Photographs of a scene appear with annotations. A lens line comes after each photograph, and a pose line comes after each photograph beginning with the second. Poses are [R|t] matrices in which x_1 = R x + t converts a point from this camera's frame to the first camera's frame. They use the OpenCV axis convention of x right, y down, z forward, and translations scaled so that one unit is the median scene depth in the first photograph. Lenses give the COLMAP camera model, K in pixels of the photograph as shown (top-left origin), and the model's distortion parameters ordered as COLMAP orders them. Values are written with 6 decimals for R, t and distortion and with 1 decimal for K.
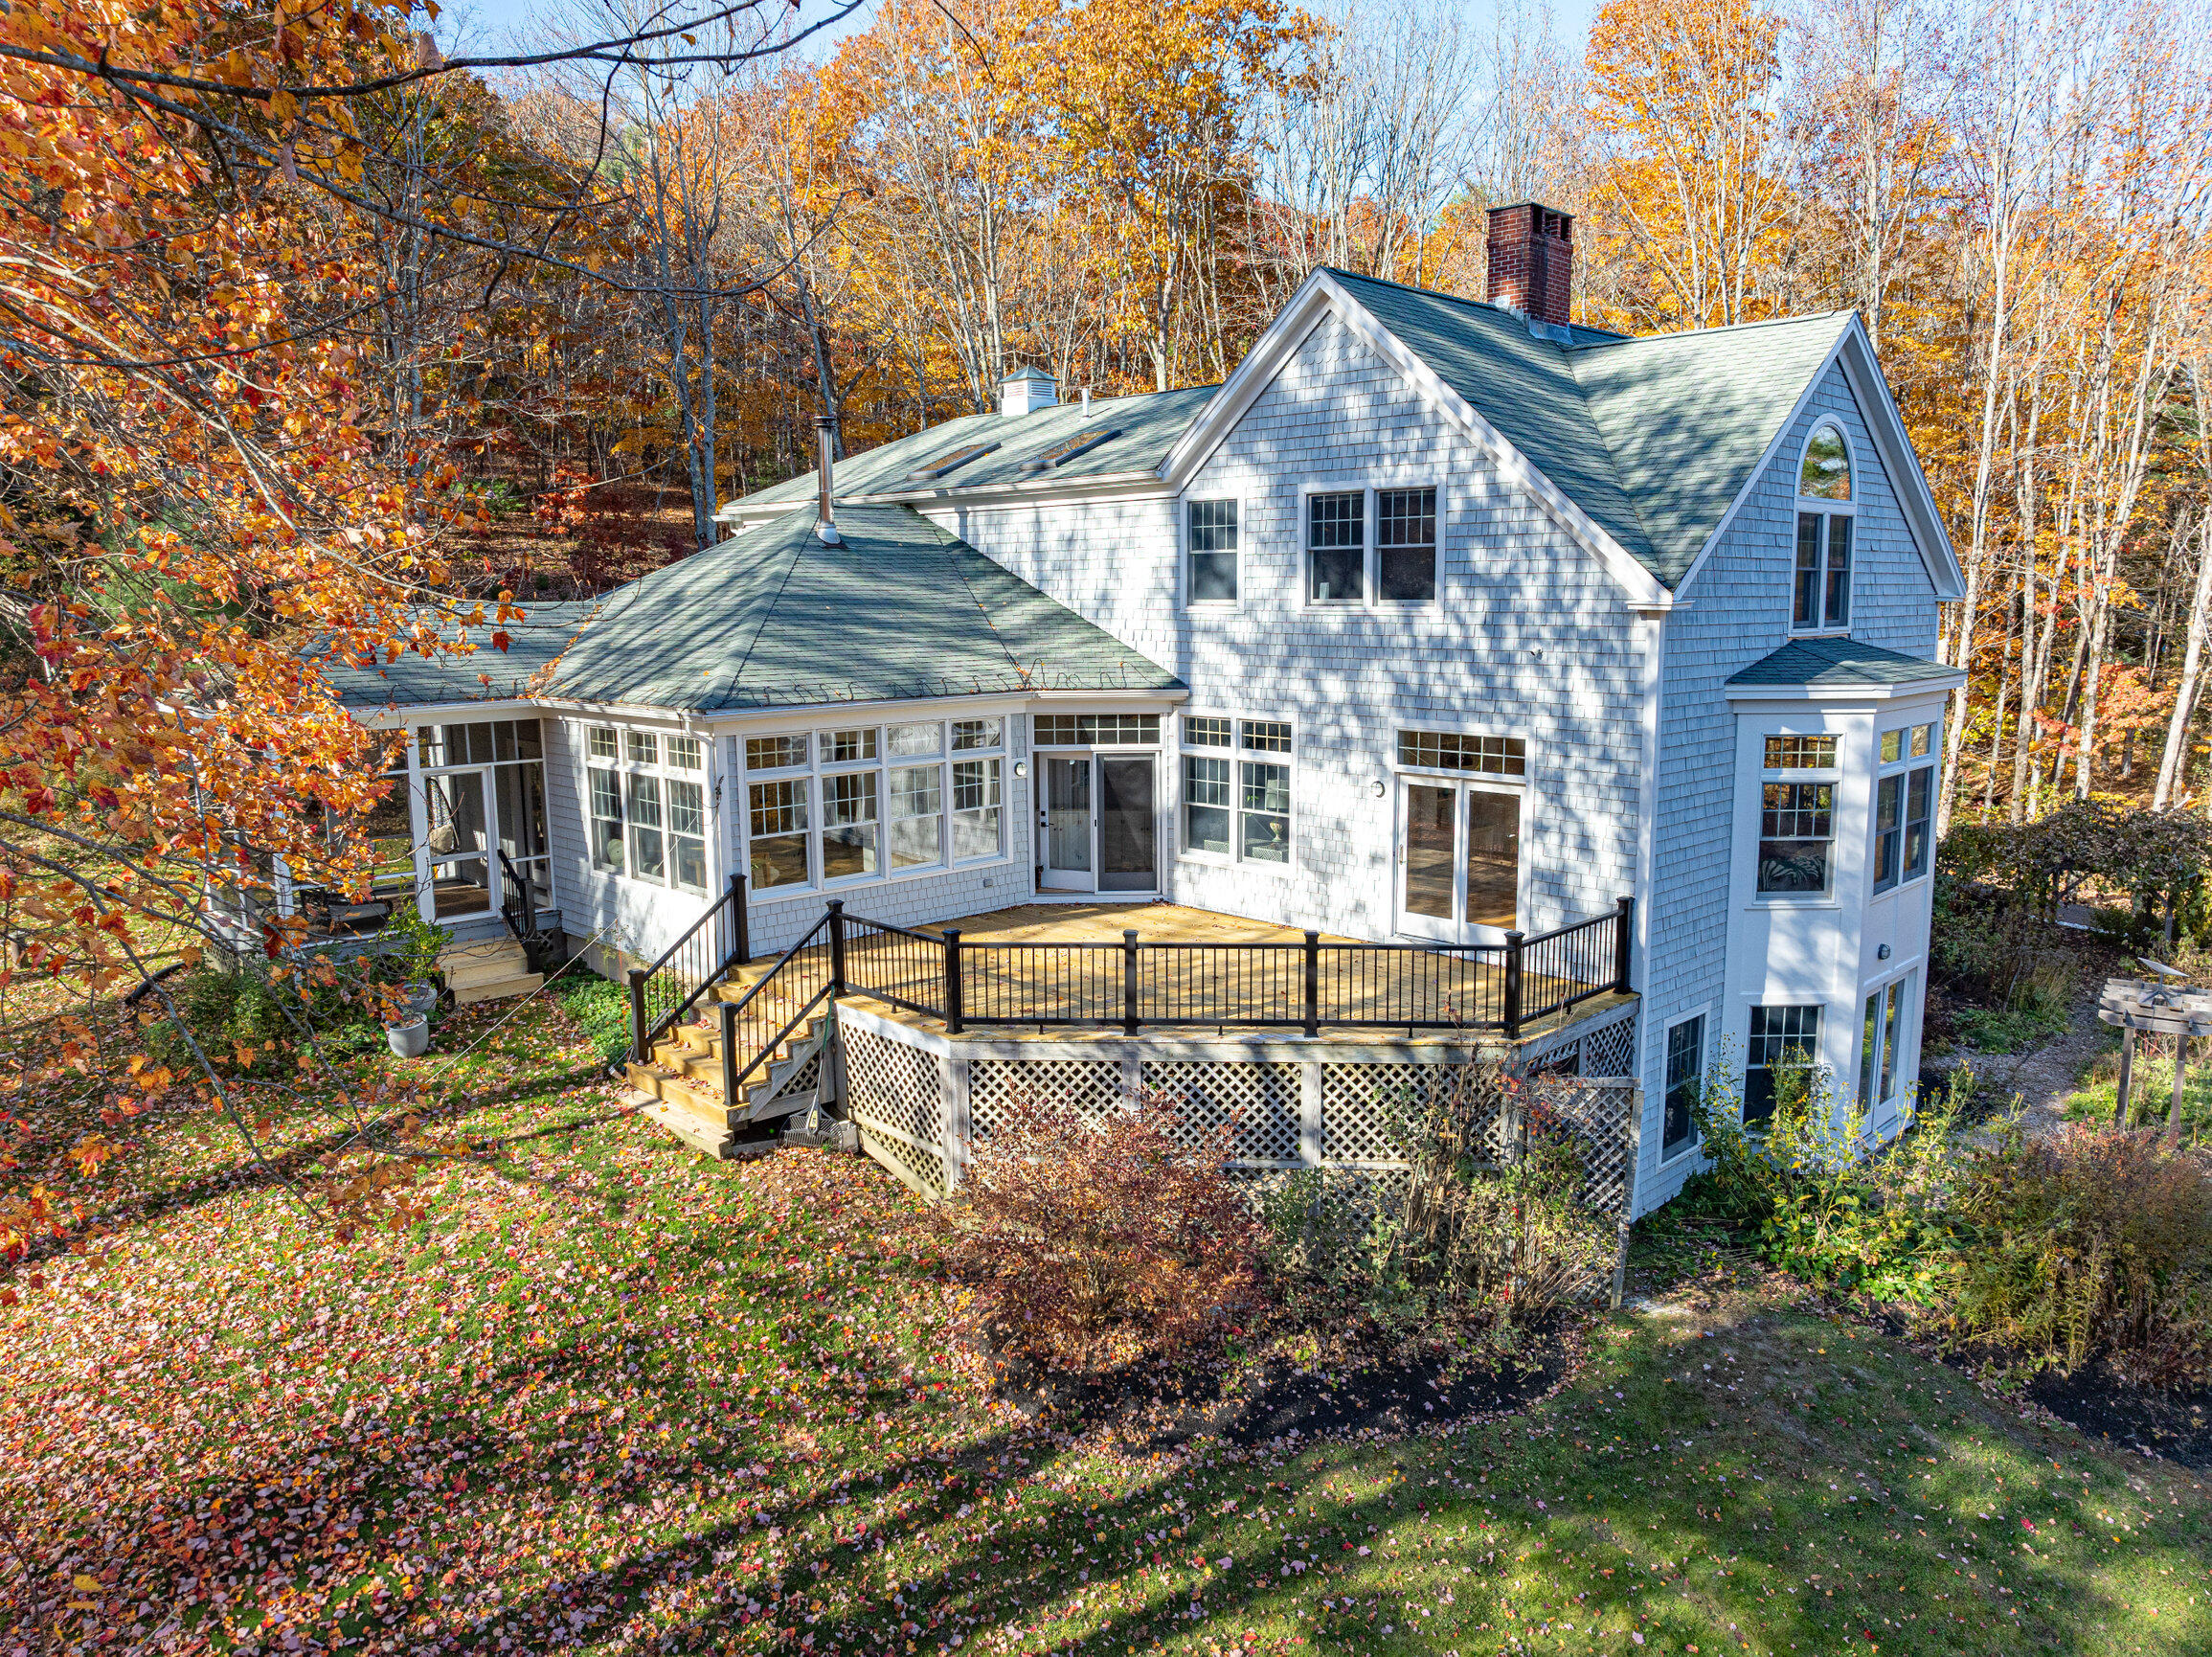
lens RADIAL K [[1550.0, 0, 1108.1], [0, 1550.0, 824.0], [0, 0, 1]] dist [-0.027192, -0.001362]
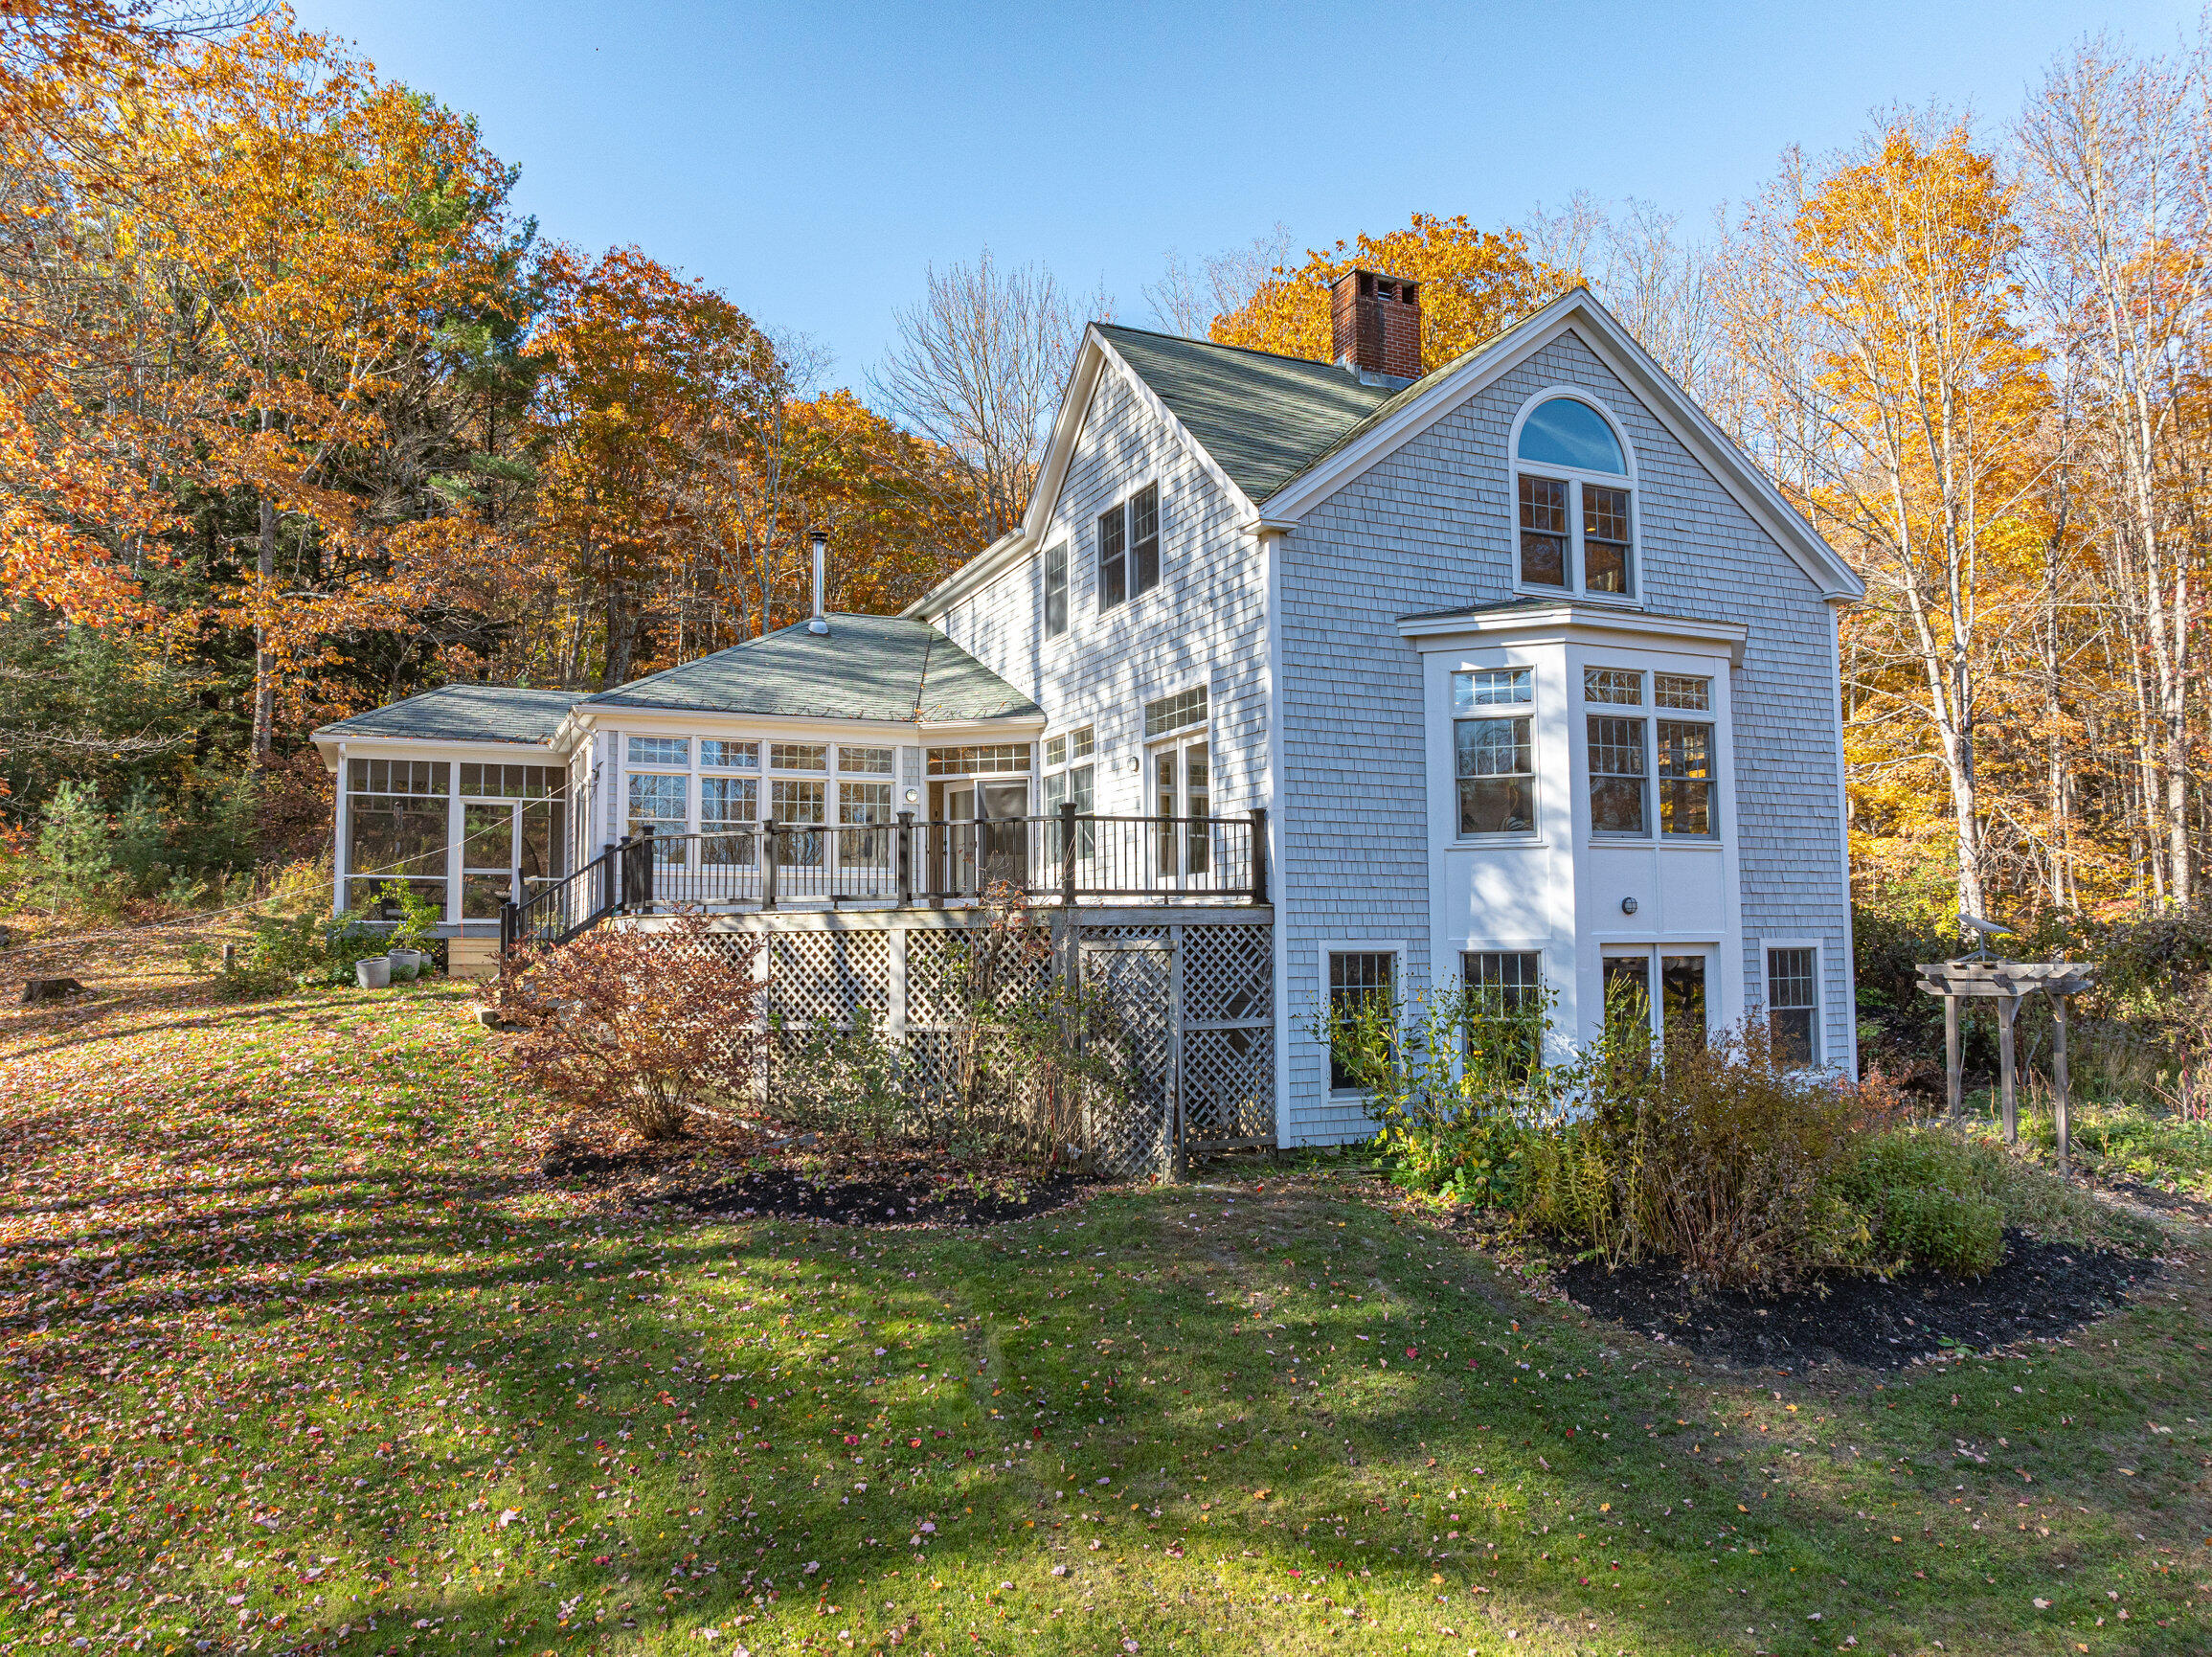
lens RADIAL K [[1550.0, 0, 1102.0], [0, 1550.0, 827.9], [0, 0, 1]] dist [-0.027192, -0.001362]
pose [[0.938917, -0.026499, -0.343122, 0.472537], [-0.050058, 0.975911, -0.212347, 0.226649], [0.340484, 0.216552, 0.914973, 0.019378]]
